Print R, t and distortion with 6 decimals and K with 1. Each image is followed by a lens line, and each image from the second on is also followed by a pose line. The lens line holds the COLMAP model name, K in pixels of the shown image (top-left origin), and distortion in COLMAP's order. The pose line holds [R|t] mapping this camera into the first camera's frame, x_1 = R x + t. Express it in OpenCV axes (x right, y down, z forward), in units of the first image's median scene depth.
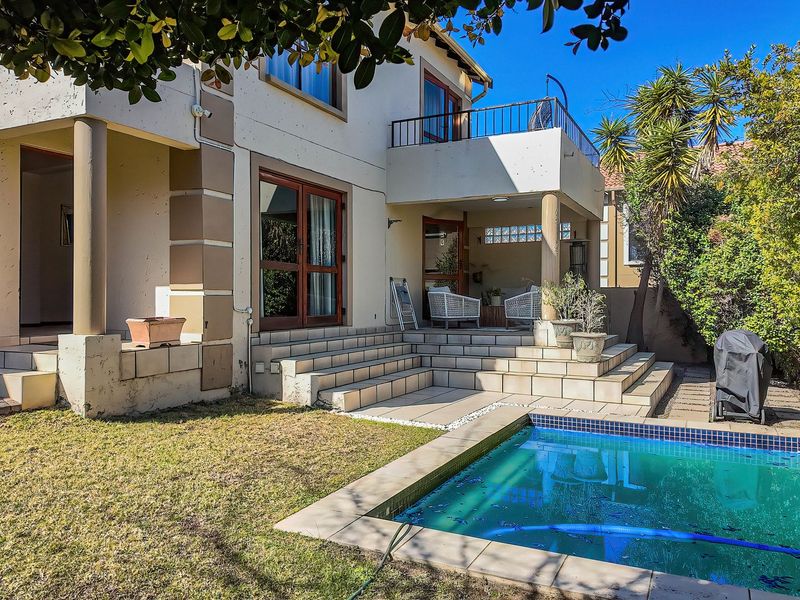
lens RADIAL K [[618.3, 0, 402.3], [0, 618.3, 296.7], [0, 0, 1]] dist [0.084453, -0.115125]
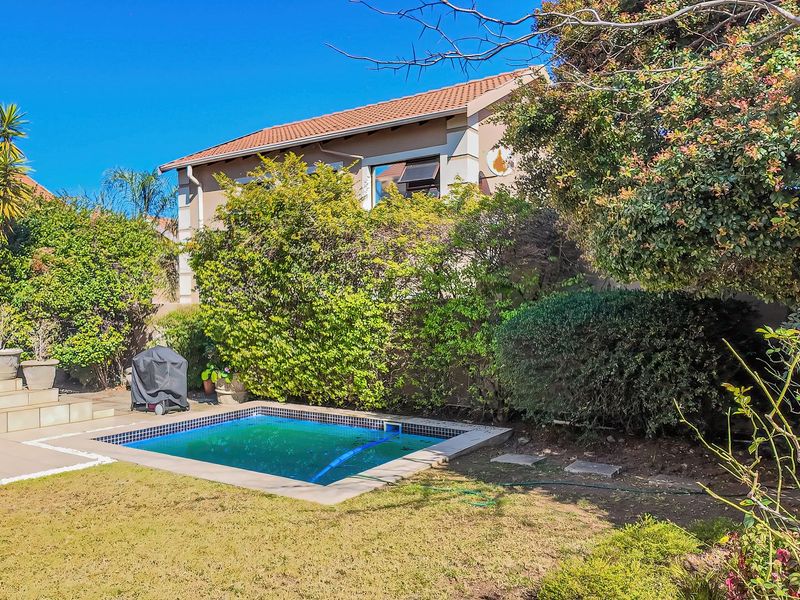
lens RADIAL K [[618.3, 0, 401.2], [0, 618.3, 297.8], [0, 0, 1]] dist [0.084453, -0.115125]
pose [[0.133131, 0.005738, 0.991082, -0.758164], [0.006340, 0.999958, -0.006641, -0.041414], [-0.991078, 0.007167, 0.133089, 0.314959]]
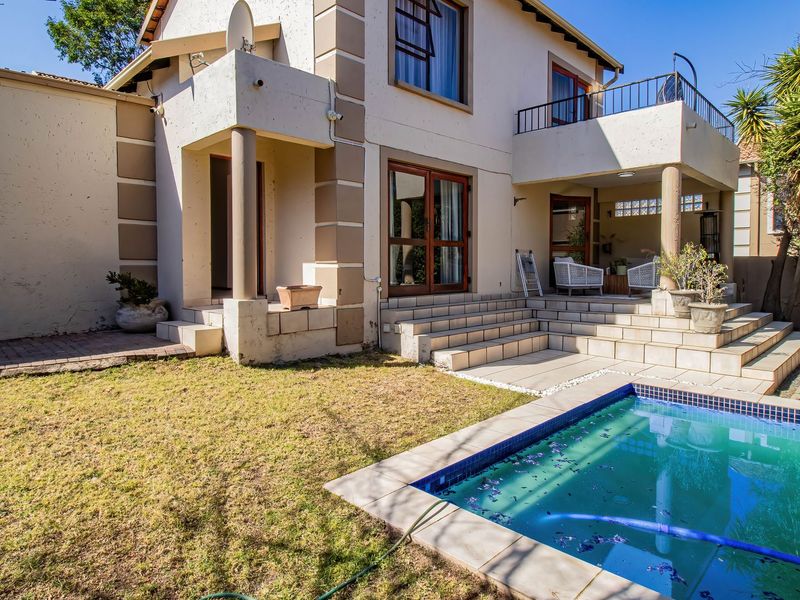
lens RADIAL K [[492.9, 0, 401.8], [0, 492.9, 278.4], [0, 0, 1]] dist [-0.004476, -0.009560]
pose [[0.950384, 0.007010, -0.310999, 0.090014], [0.002363, 0.999555, 0.029750, -0.008459], [0.311069, -0.029008, 0.949944, 0.114802]]
